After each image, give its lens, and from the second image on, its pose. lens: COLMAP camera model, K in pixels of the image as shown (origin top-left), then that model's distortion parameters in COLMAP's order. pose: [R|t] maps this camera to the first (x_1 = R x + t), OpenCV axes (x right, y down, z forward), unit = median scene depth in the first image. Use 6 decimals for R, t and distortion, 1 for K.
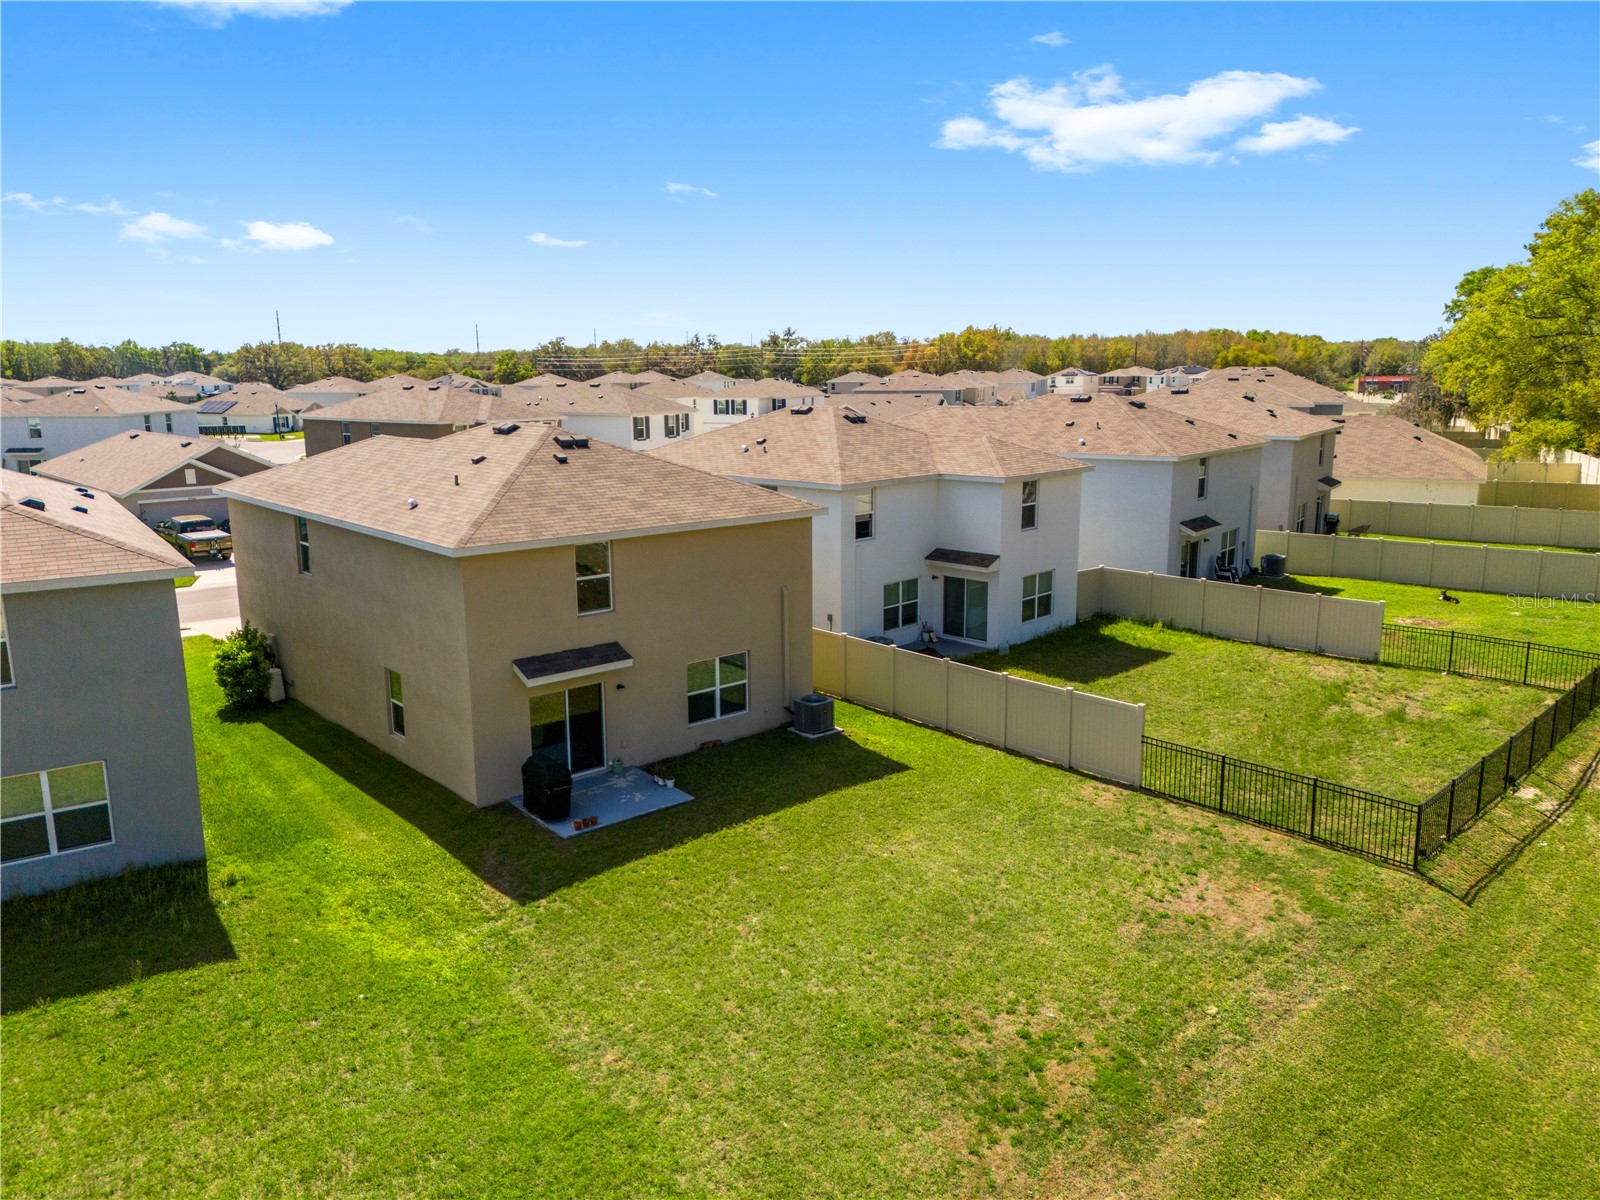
lens RADIAL K [[1170.3, 0, 800.5], [0, 1170.3, 603.7], [0, 0, 1]] dist [0.090619, -0.095896]
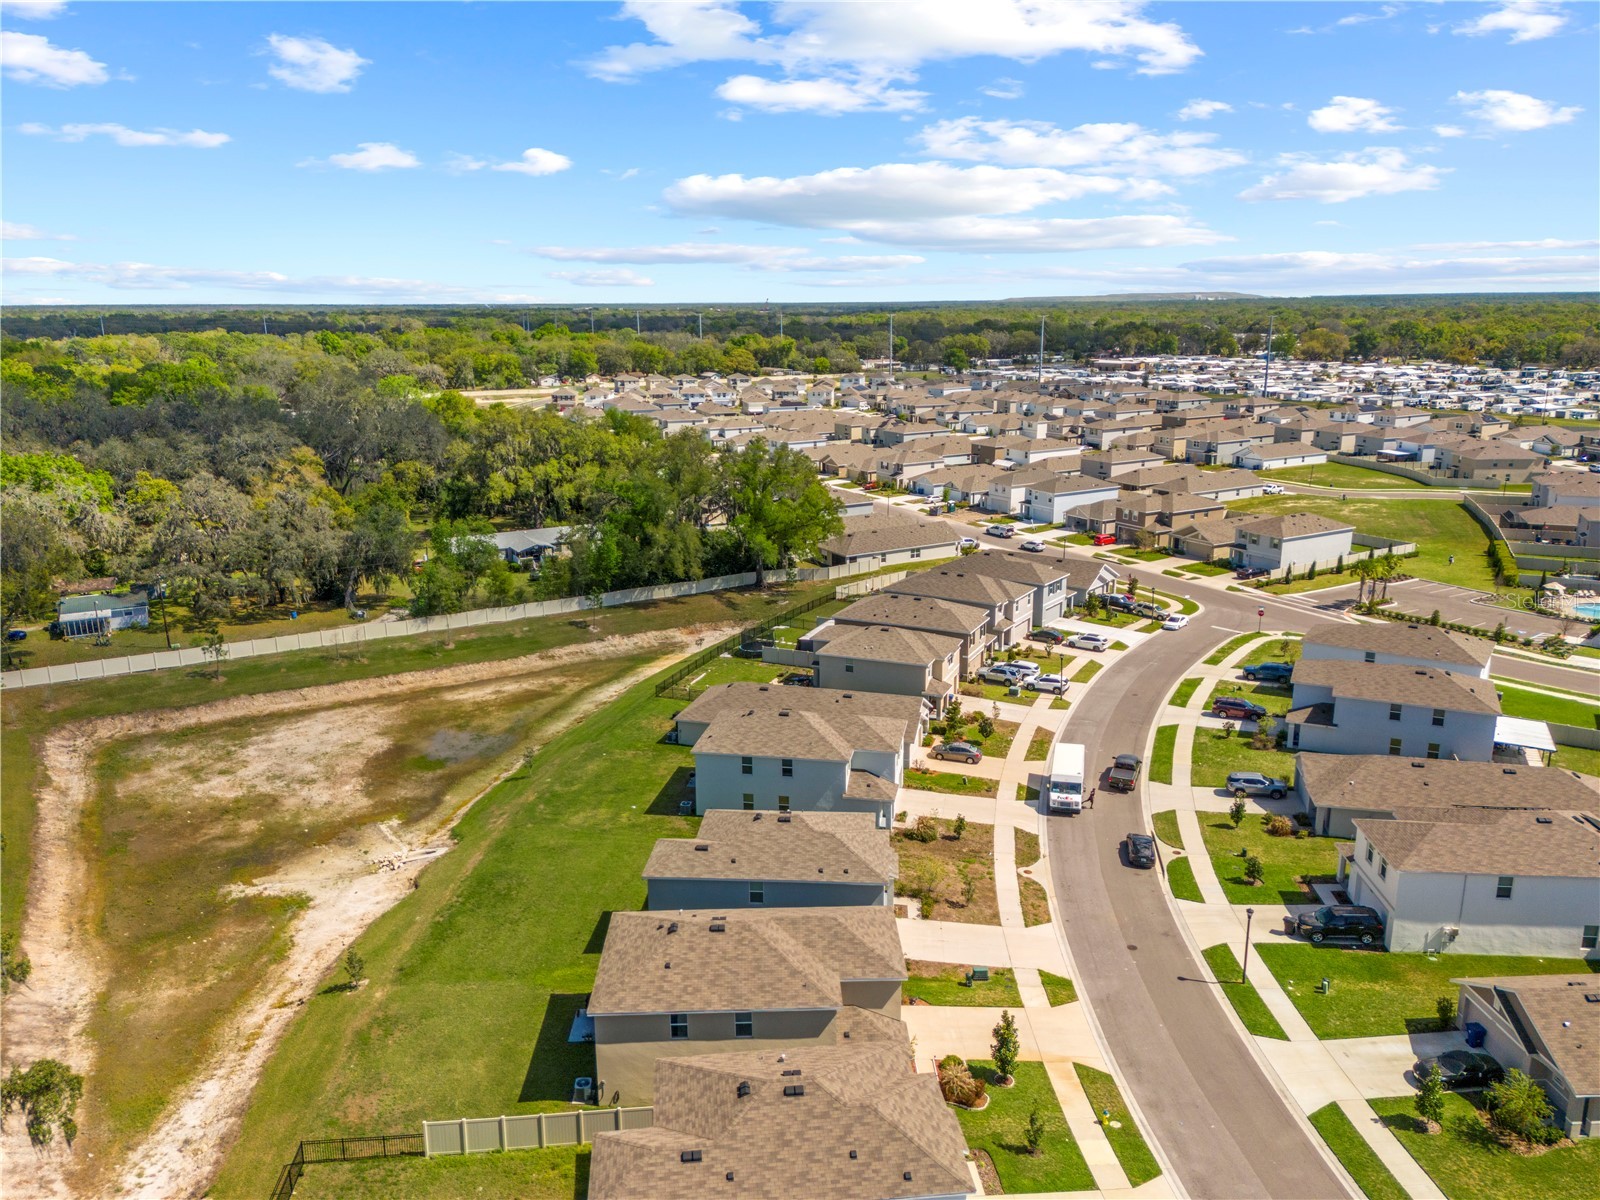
lens RADIAL K [[1170.3, 0, 800.5], [0, 1170.3, 603.7], [0, 0, 1]] dist [0.090619, -0.095896]
pose [[-0.630424, 0.205321, -0.748605, 1.370092], [-0.137068, 0.919787, 0.367701, -1.785869], [0.764054, 0.334417, -0.551713, 2.555676]]
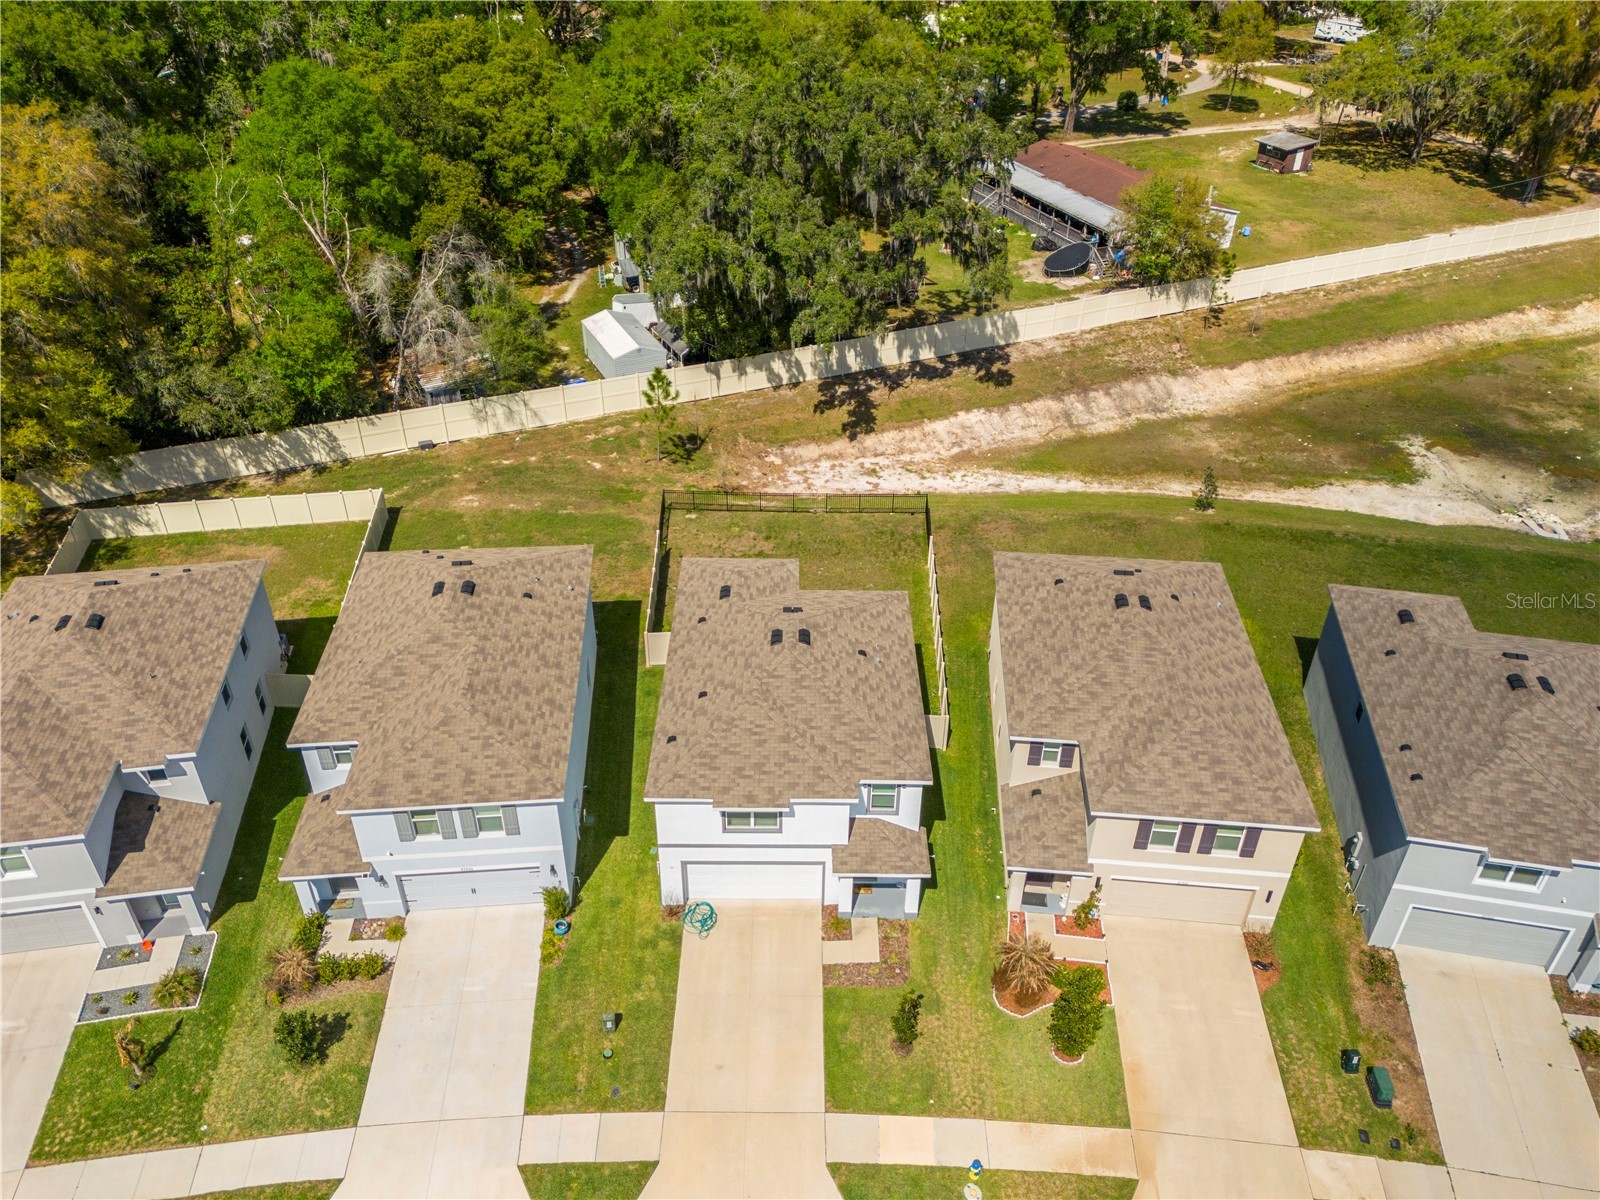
lens RADIAL K [[1170.3, 0, 800.5], [0, 1170.3, 603.7], [0, 0, 1]] dist [0.090619, -0.095896]
pose [[-0.698528, -0.406300, 0.589050, -1.031611], [0.133946, 0.734385, 0.665385, -1.505459], [-0.702935, 0.543691, -0.458566, 2.479695]]
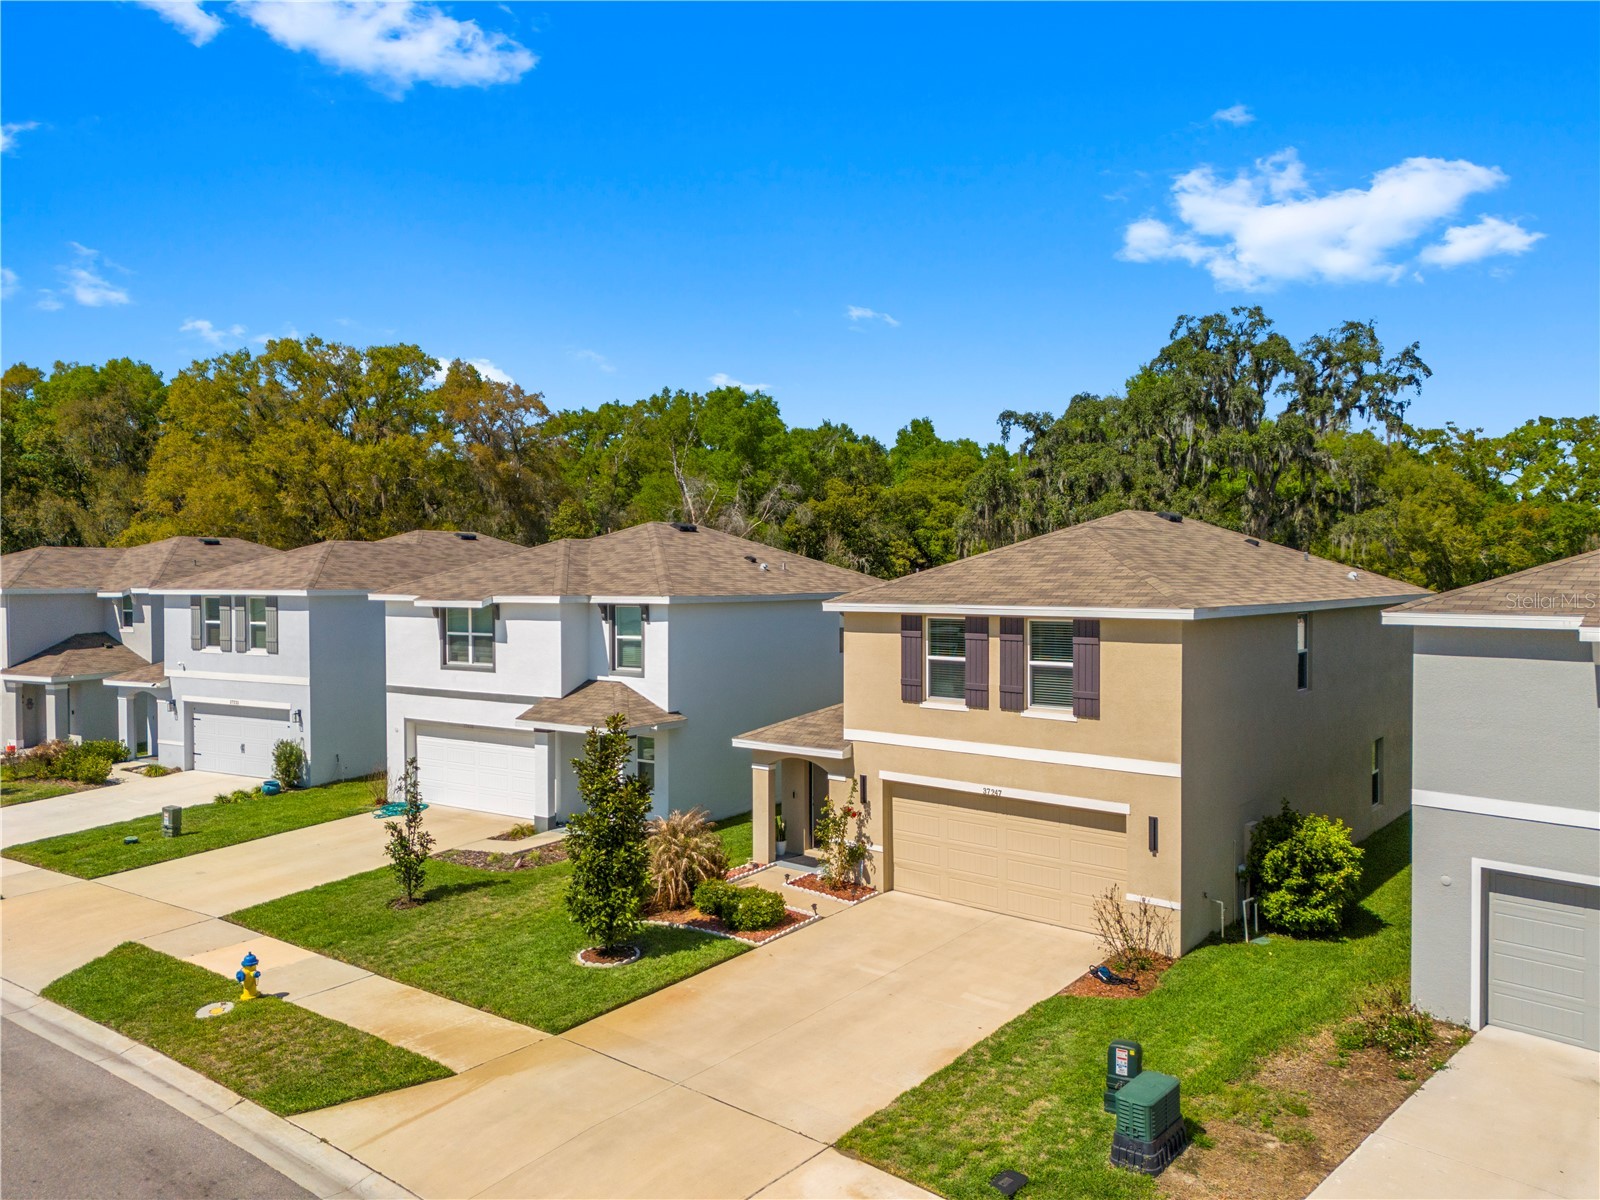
lens RADIAL K [[1170.3, 0, 800.5], [0, 1170.3, 603.7], [0, 0, 1]] dist [0.090619, -0.095896]
pose [[-0.165108, -0.015761, 0.986150, -1.401017], [0.192669, 0.980093, 0.047922, -0.223692], [-0.967274, 0.197912, -0.158784, 1.785289]]
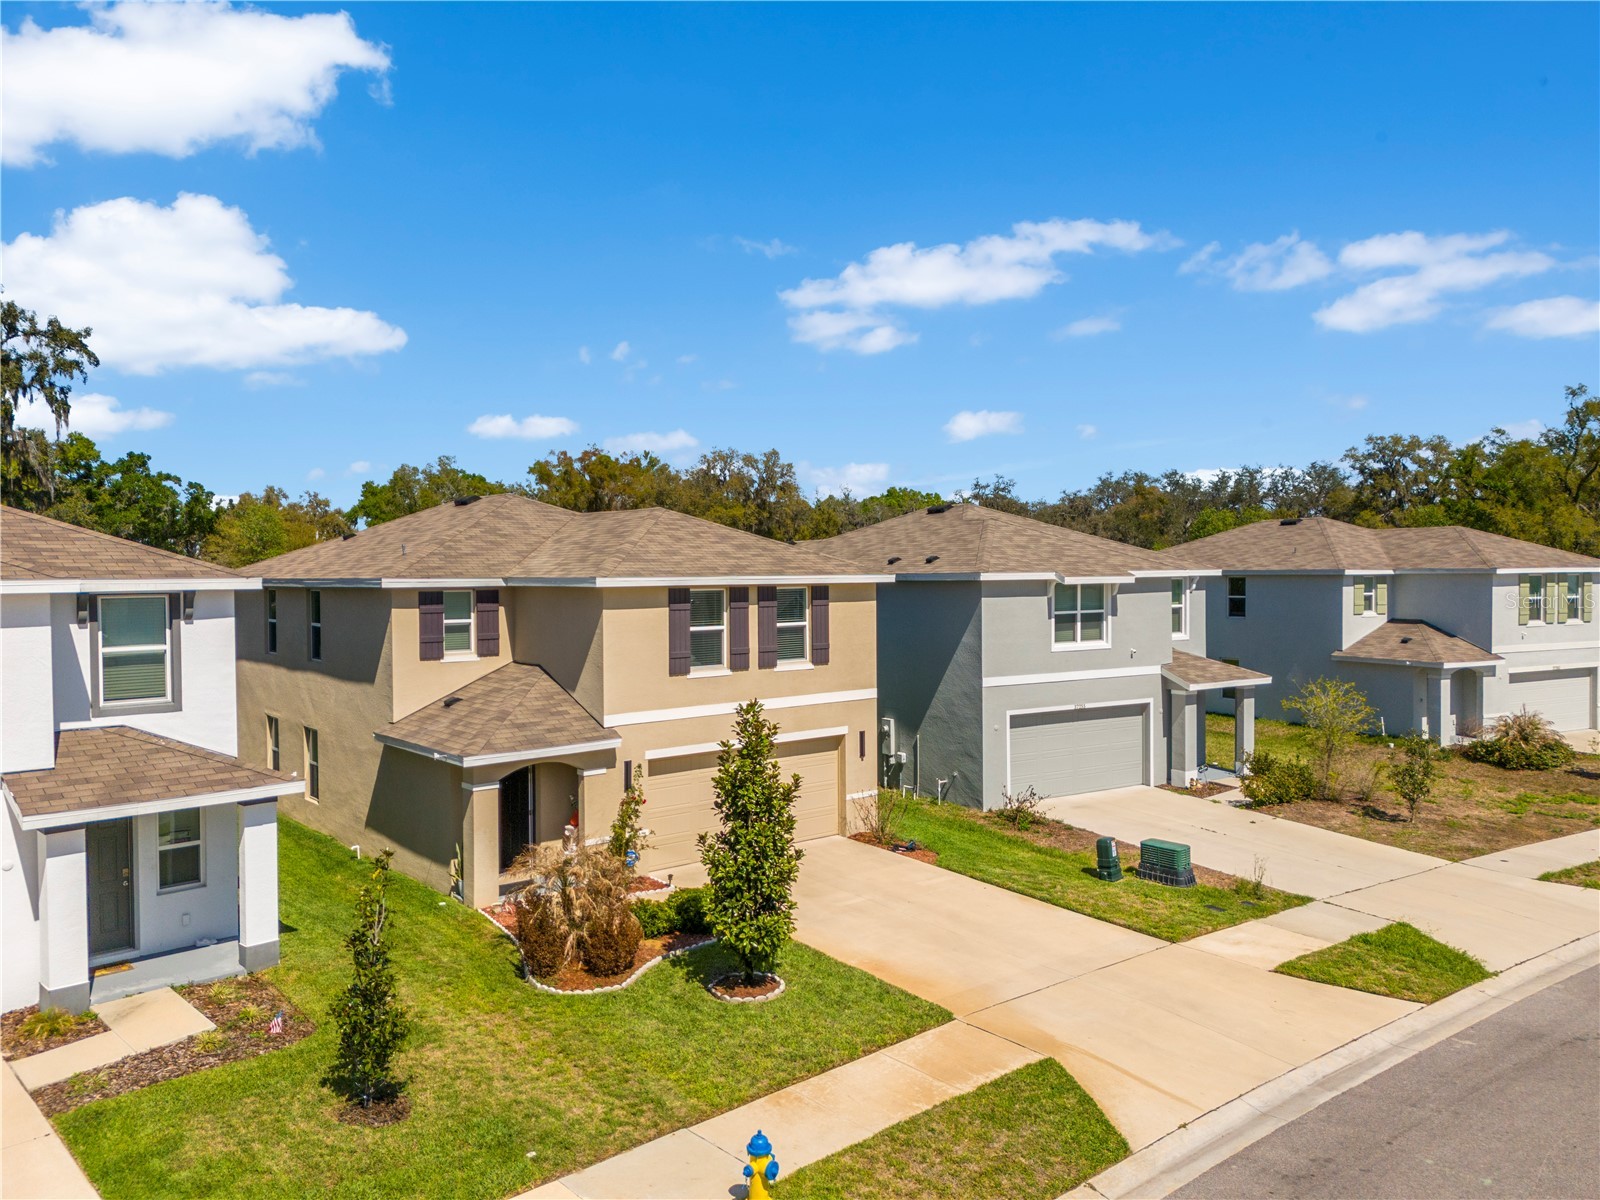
lens RADIAL K [[1170.3, 0, 800.5], [0, 1170.3, 603.7], [0, 0, 1]] dist [0.090619, -0.095896]
pose [[-0.999688, 0.017396, 0.017897, -0.639158], [0.020876, 0.975805, 0.217645, -0.338554], [-0.013678, 0.217951, -0.975864, 2.445178]]
